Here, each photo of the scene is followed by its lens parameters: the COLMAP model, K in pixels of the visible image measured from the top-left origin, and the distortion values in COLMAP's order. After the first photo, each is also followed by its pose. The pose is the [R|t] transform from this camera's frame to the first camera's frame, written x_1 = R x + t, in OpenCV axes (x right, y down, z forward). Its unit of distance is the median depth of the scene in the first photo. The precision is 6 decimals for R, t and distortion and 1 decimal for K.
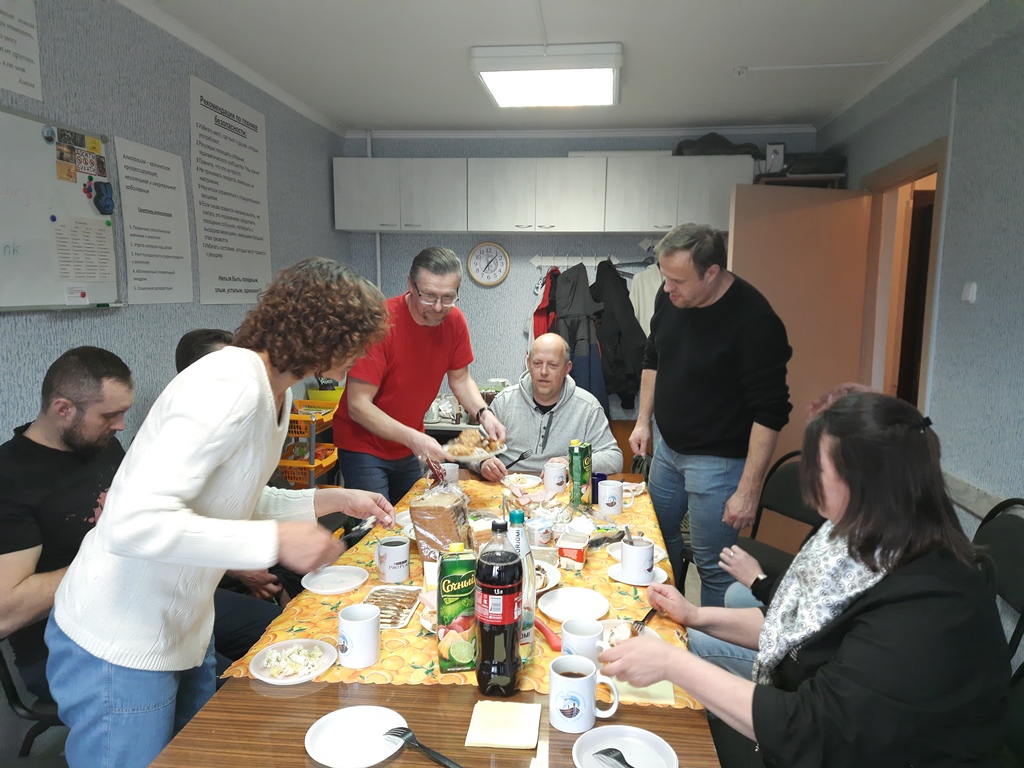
lens RADIAL K [[733.7, 0, 535.4], [0, 733.7, 395.7], [0, 0, 1]] dist [0.065574, -0.081063]
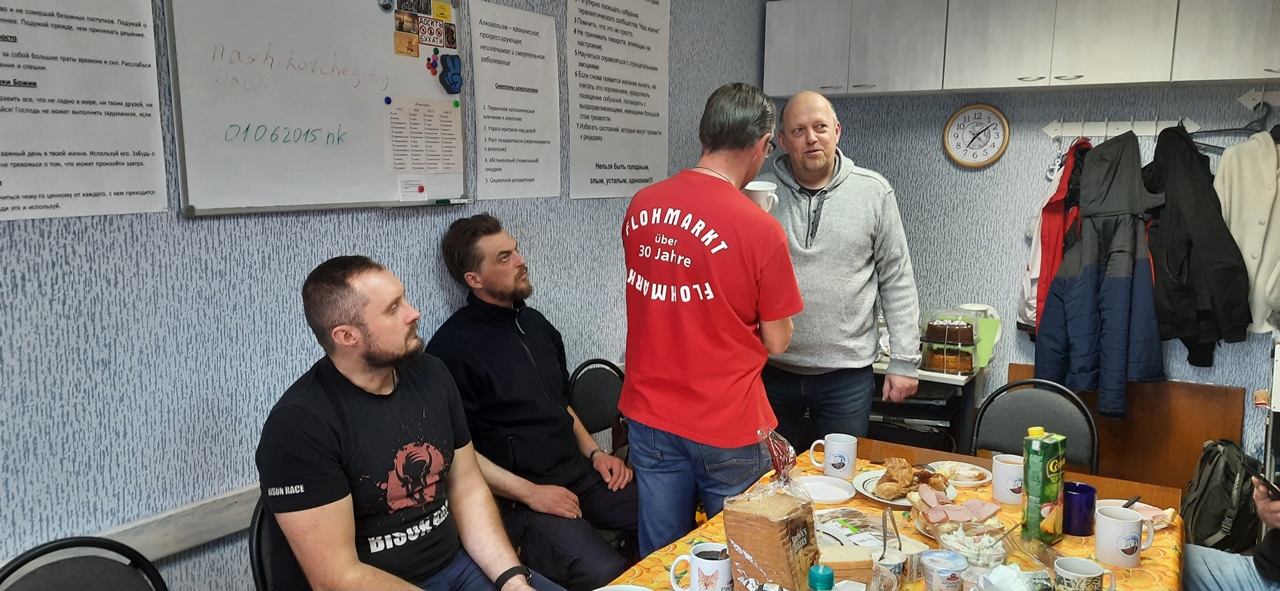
lens RADIAL K [[923.3, 0, 644.2], [0, 923.3, 305.7], [0, 0, 1]] dist [0.110961, -0.130884]
pose [[0.897906, 0.061026, -0.435936, 0.076552], [-0.058771, 0.998097, 0.018670, -0.029626], [0.436246, 0.008856, 0.899784, 0.119401]]
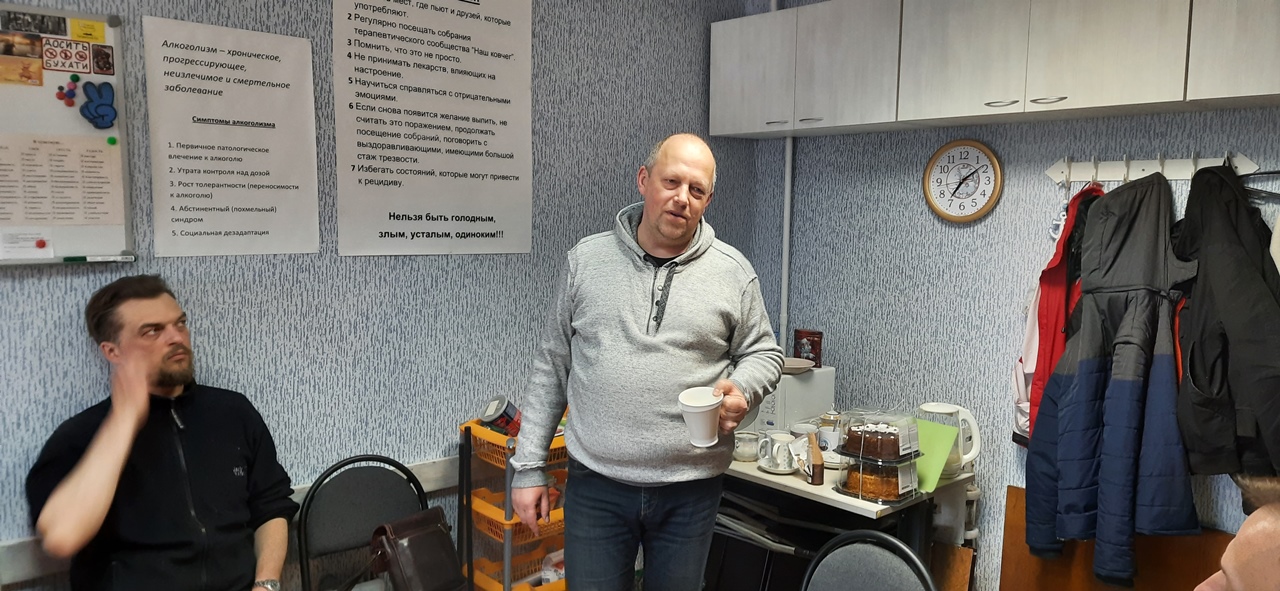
lens RADIAL K [[923.3, 0, 651.6], [0, 923.3, 297.0], [0, 0, 1]] dist [0.110961, -0.130884]
pose [[0.758428, 0.054309, -0.649490, 0.318640], [-0.092767, 0.995371, -0.025096, -0.093069], [0.645121, 0.079285, 0.759956, 0.554566]]
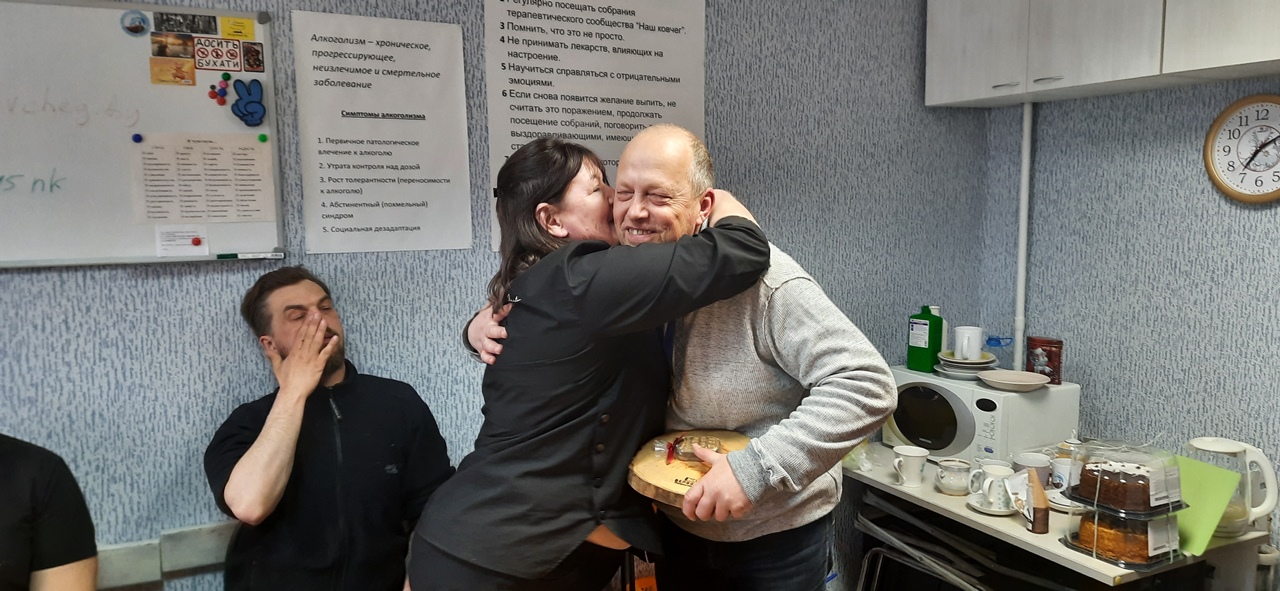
lens RADIAL K [[923.3, 0, 649.5], [0, 923.3, 298.4], [0, 0, 1]] dist [0.110961, -0.130884]
pose [[0.538229, 0.068545, -0.840006, 0.303400], [-0.103158, 0.994551, 0.015058, -0.111117], [0.836461, 0.078549, 0.542367, 0.696031]]
